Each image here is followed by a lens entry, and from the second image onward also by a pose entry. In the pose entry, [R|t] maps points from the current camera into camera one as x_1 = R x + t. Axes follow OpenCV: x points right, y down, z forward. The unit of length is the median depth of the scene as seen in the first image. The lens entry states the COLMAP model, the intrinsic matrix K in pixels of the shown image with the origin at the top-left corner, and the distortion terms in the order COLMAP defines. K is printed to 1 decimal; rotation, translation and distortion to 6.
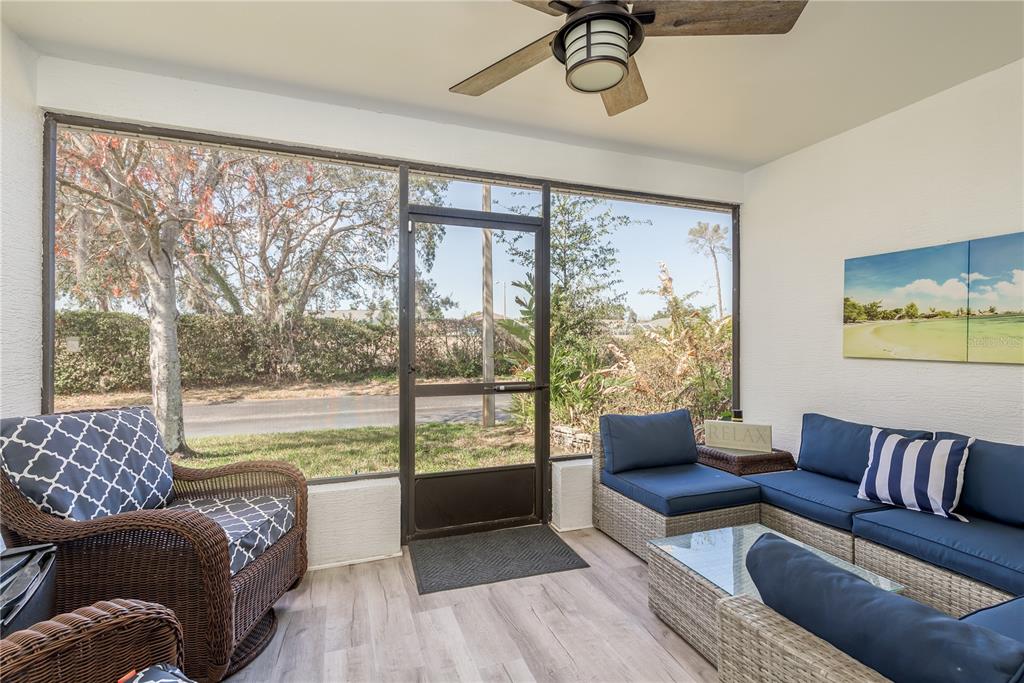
lens RADIAL K [[458.5, 0, 511.0], [0, 458.5, 342.8], [0, 0, 1]] dist [0.010473, -0.000729]
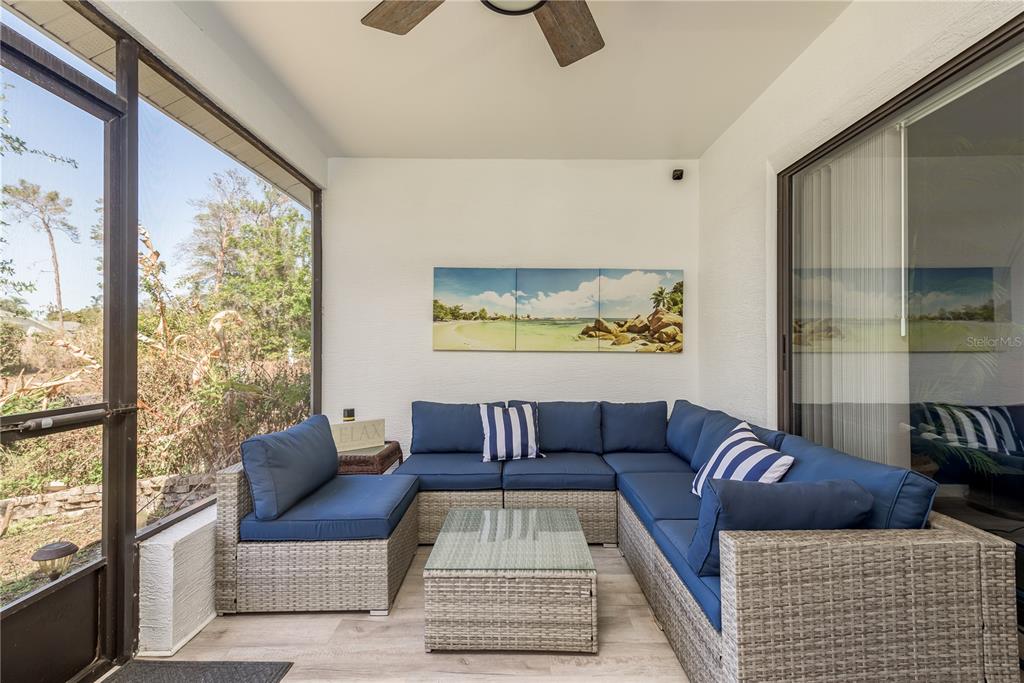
lens RADIAL K [[458.5, 0, 512.8], [0, 458.5, 343.7], [0, 0, 1]] dist [0.010473, -0.000729]
pose [[0.348043, 0.005095, 0.937465, -0.330712], [-0.000686, 0.999986, -0.005180, 0.022469], [-0.937478, 0.001160, 0.348042, 0.438503]]
